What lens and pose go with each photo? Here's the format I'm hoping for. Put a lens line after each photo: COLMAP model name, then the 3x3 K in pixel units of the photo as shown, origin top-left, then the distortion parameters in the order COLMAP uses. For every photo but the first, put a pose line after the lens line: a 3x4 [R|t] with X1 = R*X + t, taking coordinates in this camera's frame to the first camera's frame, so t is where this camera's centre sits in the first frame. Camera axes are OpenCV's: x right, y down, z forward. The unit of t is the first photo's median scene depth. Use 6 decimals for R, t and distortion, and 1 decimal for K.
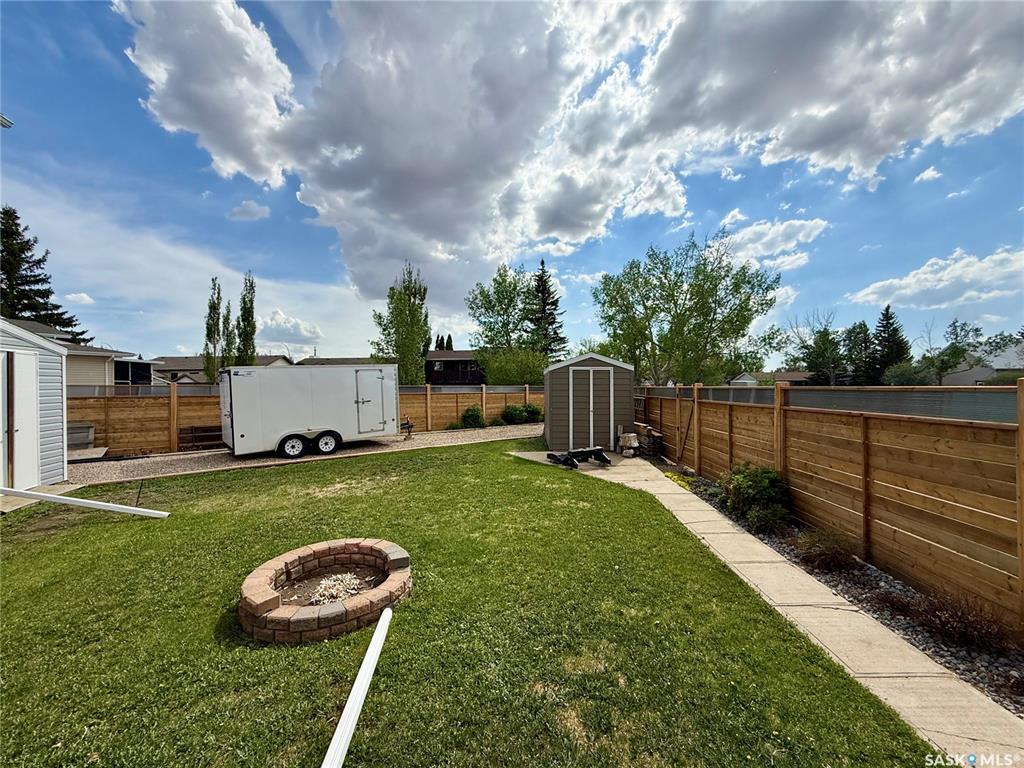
lens RADIAL K [[415.9, 0, 512.0], [0, 415.9, 384.0], [0, 0, 1]] dist [0.002285, 0.000921]
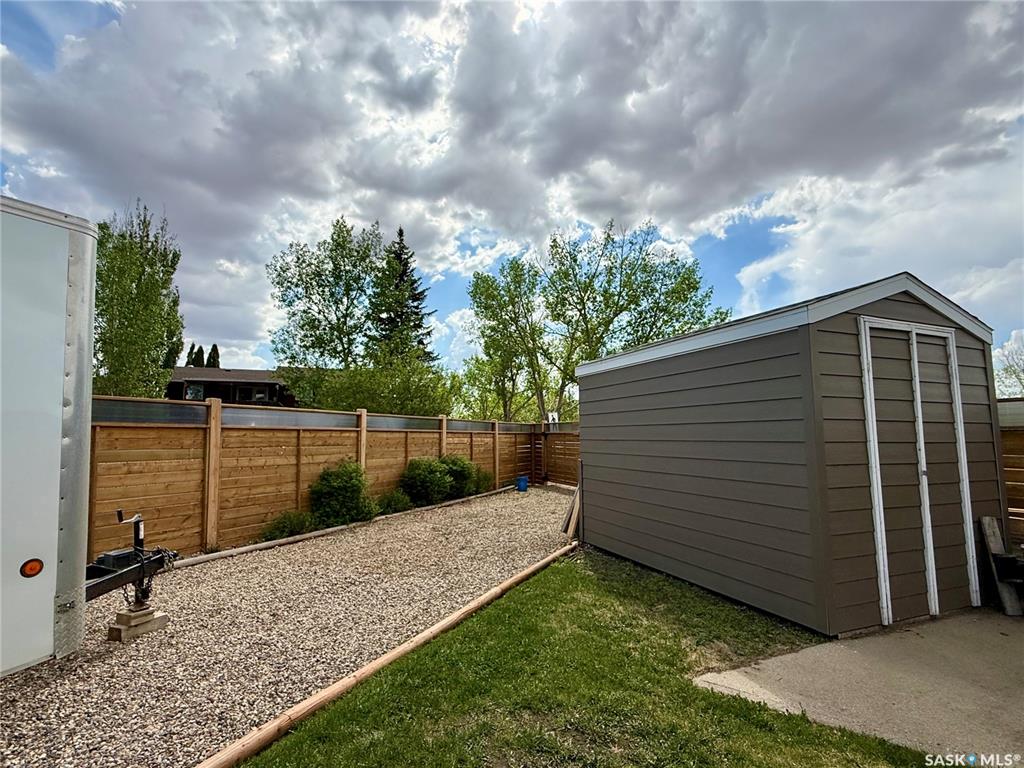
lens RADIAL K [[497.2, 0, 512.0], [0, 497.2, 384.0], [0, 0, 1]] dist [-0.000901, -0.000222]
pose [[0.913264, 0.043683, 0.405020, -0.074549], [-0.003510, 0.995041, -0.099405, 0.013695], [-0.407354, 0.089361, 0.908888, 0.280492]]
